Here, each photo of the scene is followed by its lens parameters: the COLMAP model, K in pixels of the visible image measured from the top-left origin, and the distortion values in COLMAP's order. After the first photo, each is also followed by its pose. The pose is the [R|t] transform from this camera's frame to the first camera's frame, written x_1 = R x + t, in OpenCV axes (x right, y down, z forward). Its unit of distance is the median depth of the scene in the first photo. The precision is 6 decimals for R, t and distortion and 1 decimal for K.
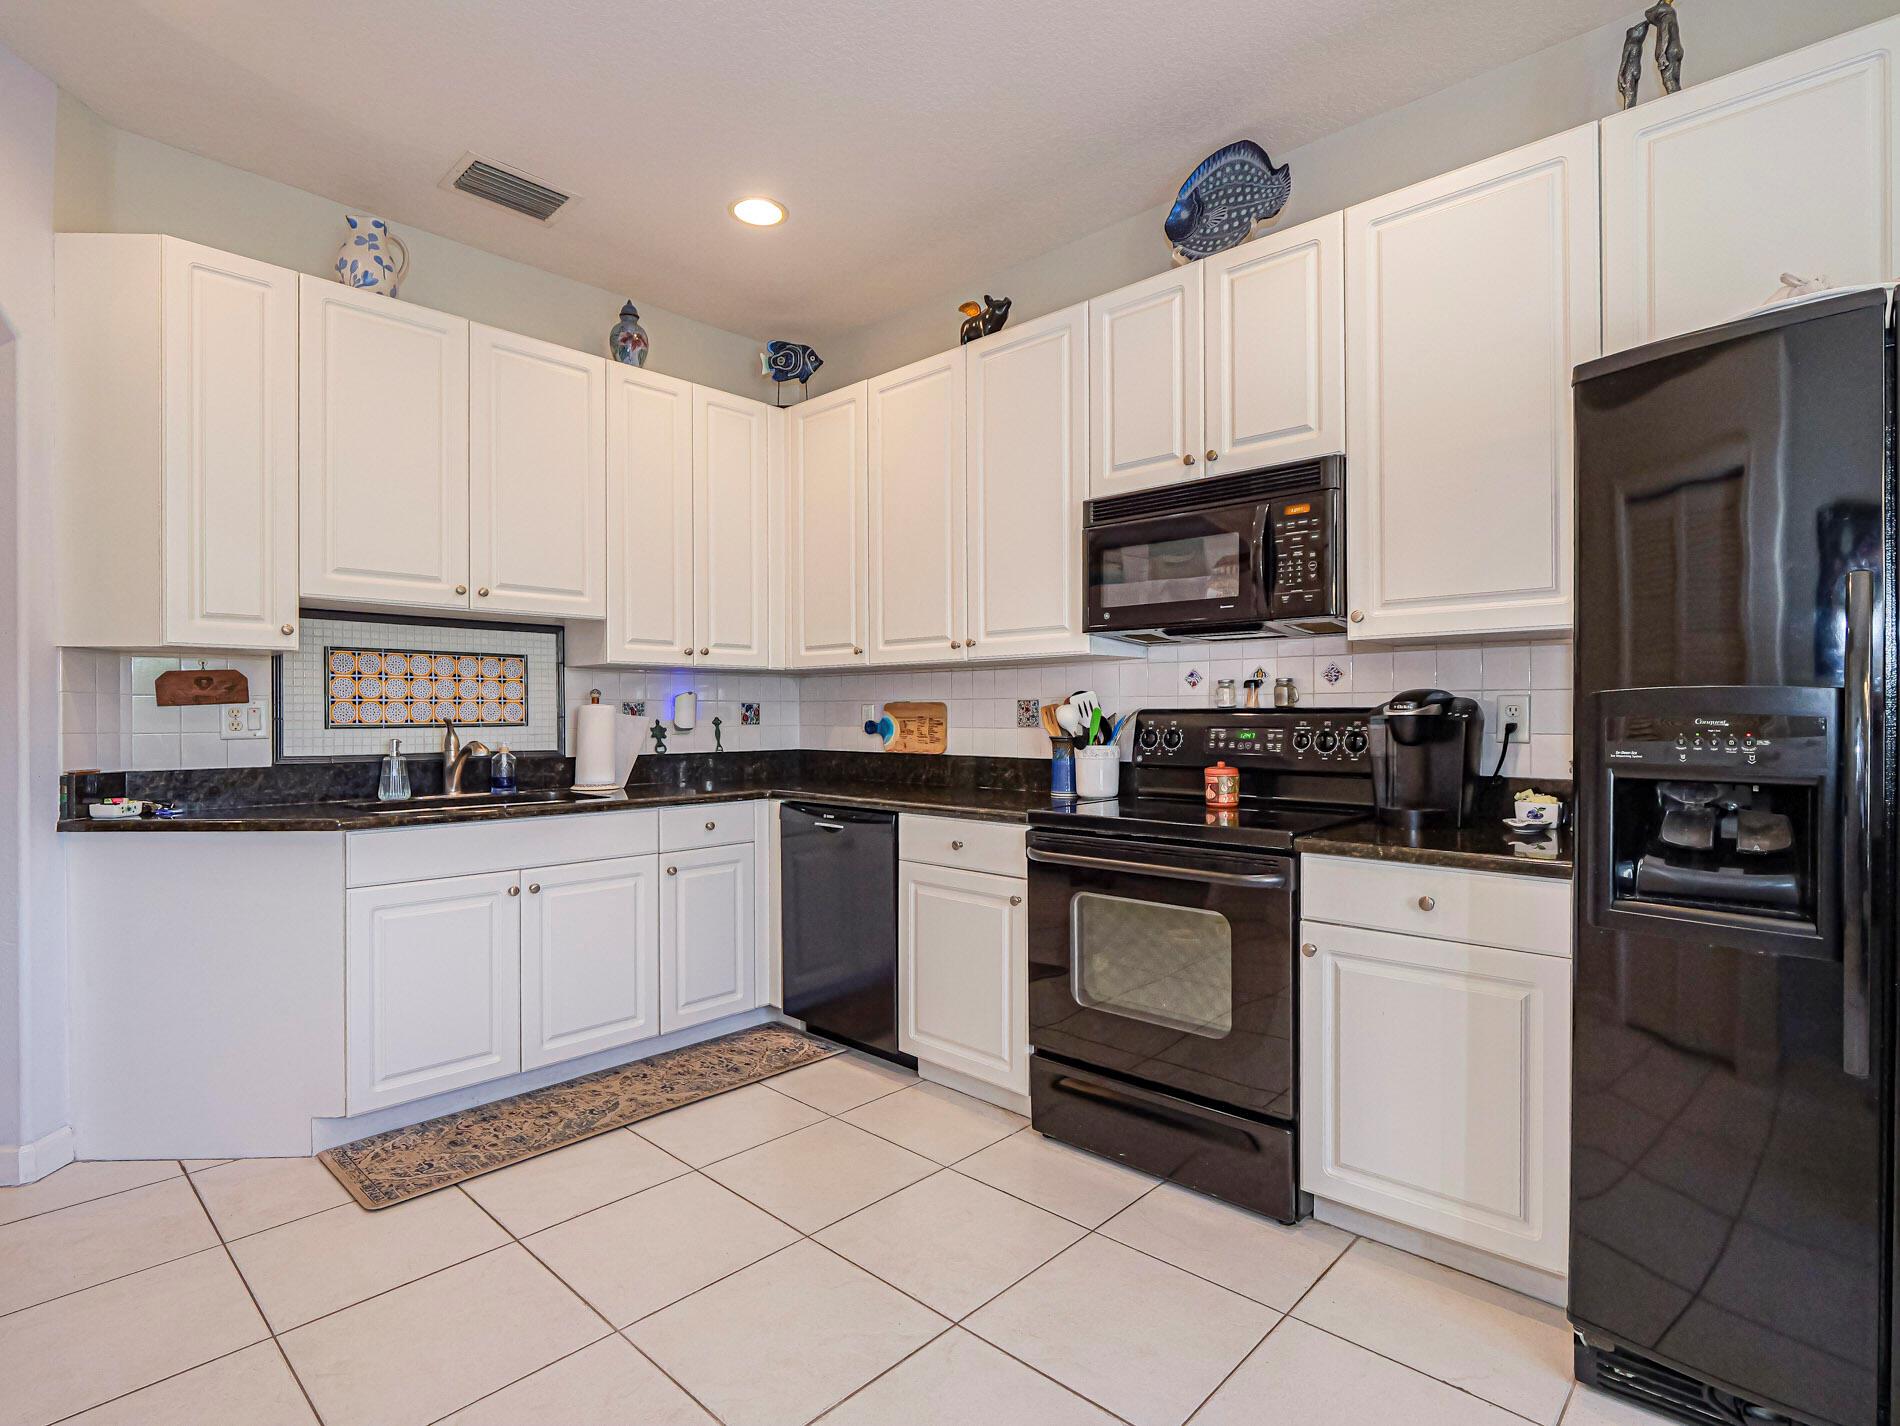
lens RADIAL K [[969.1, 0, 954.4], [0, 969.1, 718.6], [0, 0, 1]] dist [-0.009537, -0.001410]
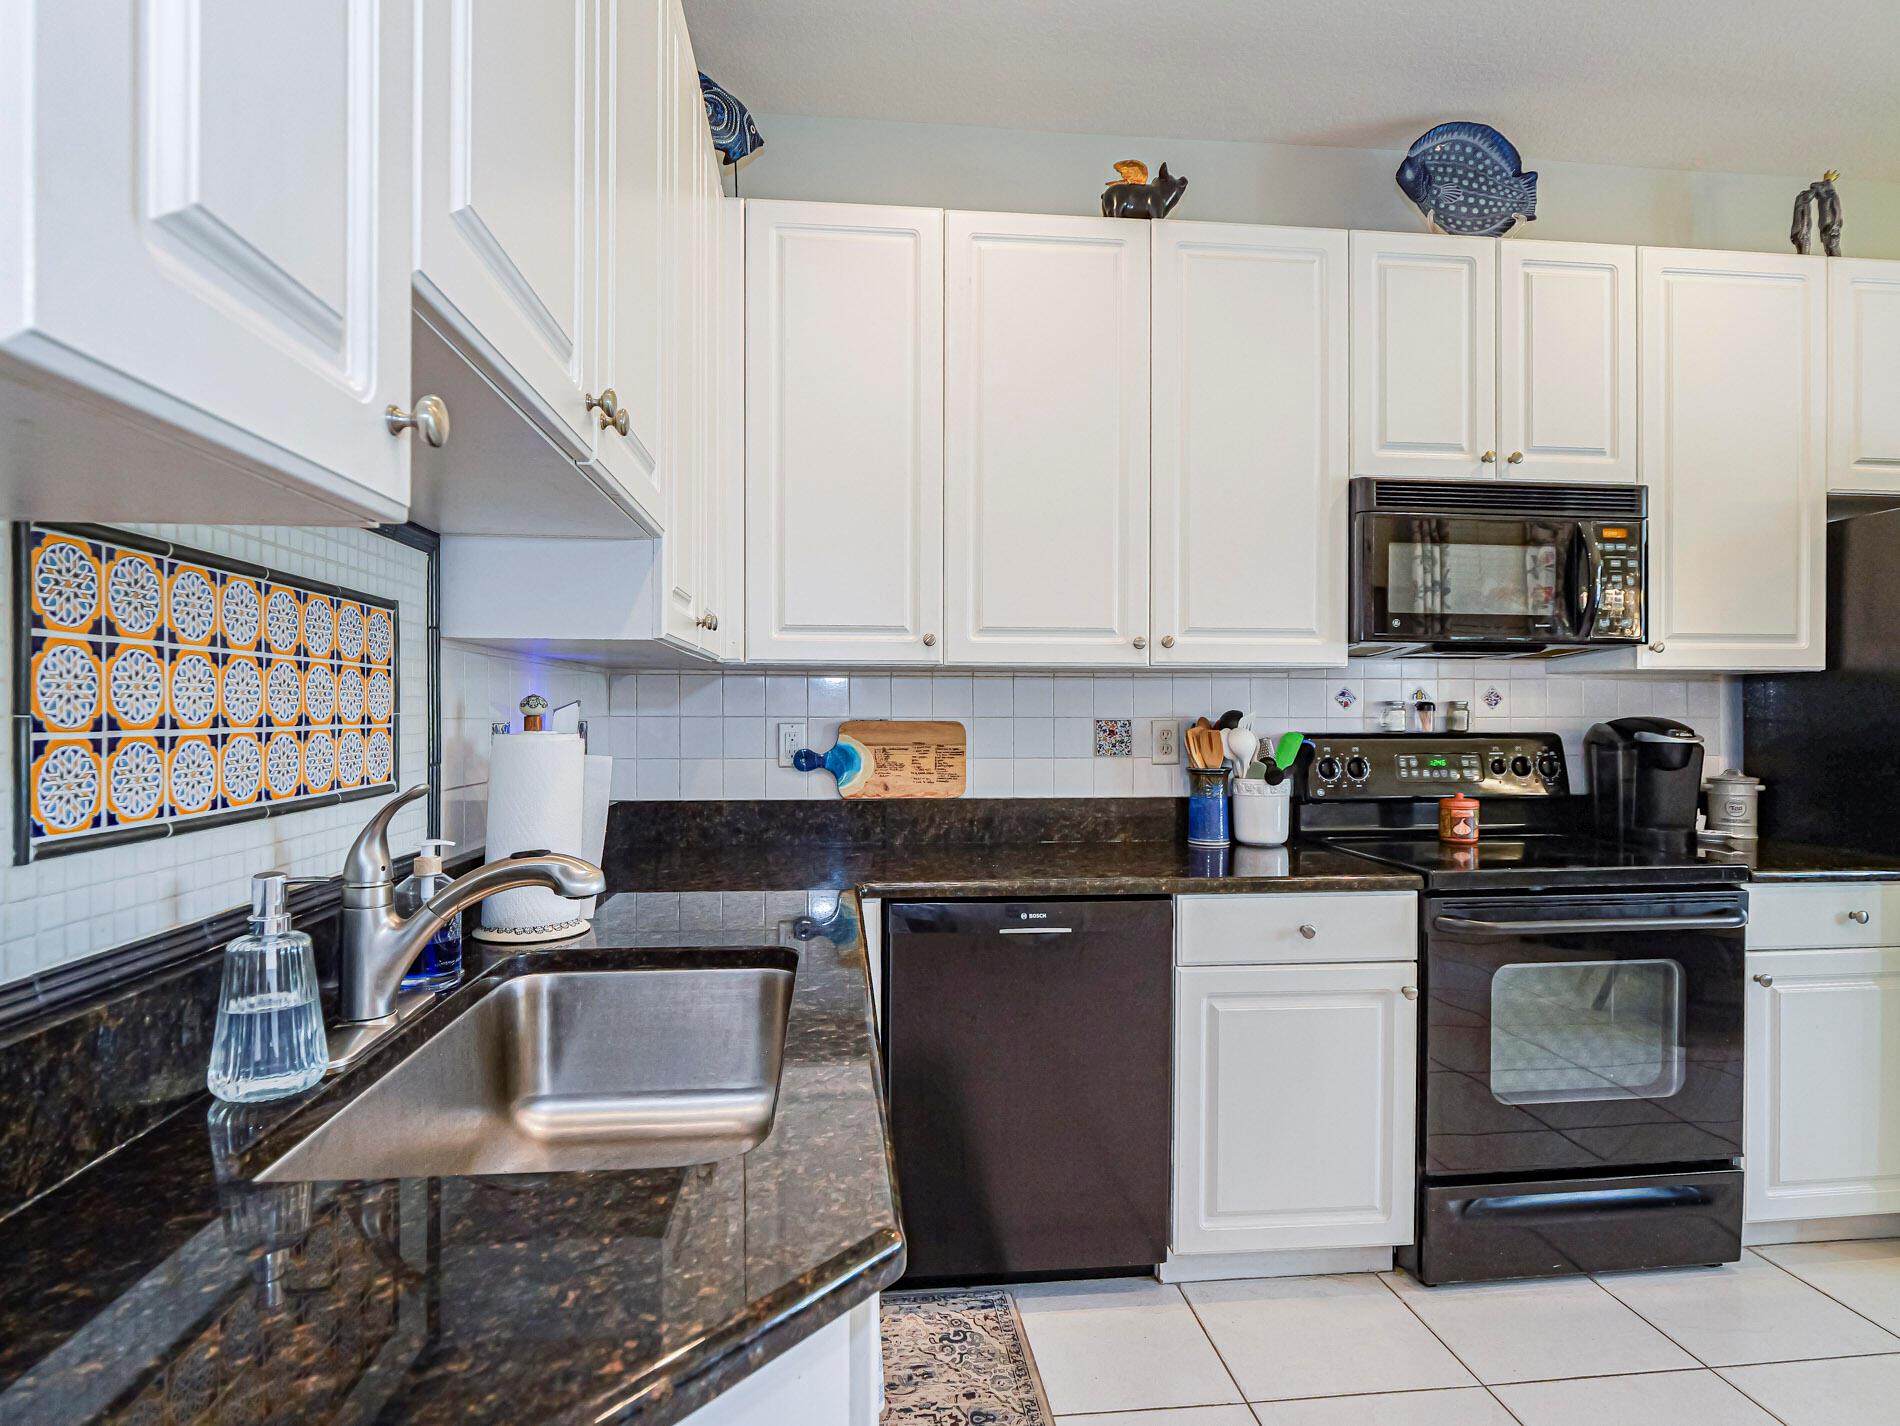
lens RADIAL K [[1001.5, 0, 940.4], [0, 1001.5, 713.4], [0, 0, 1]] dist [-0.008657, -0.001093]
pose [[0.657682, 0.002596, 0.753291, -0.719659], [0.001238, 0.999989, -0.004527, -0.025266], [-0.753295, 0.003910, 0.657672, 0.716104]]
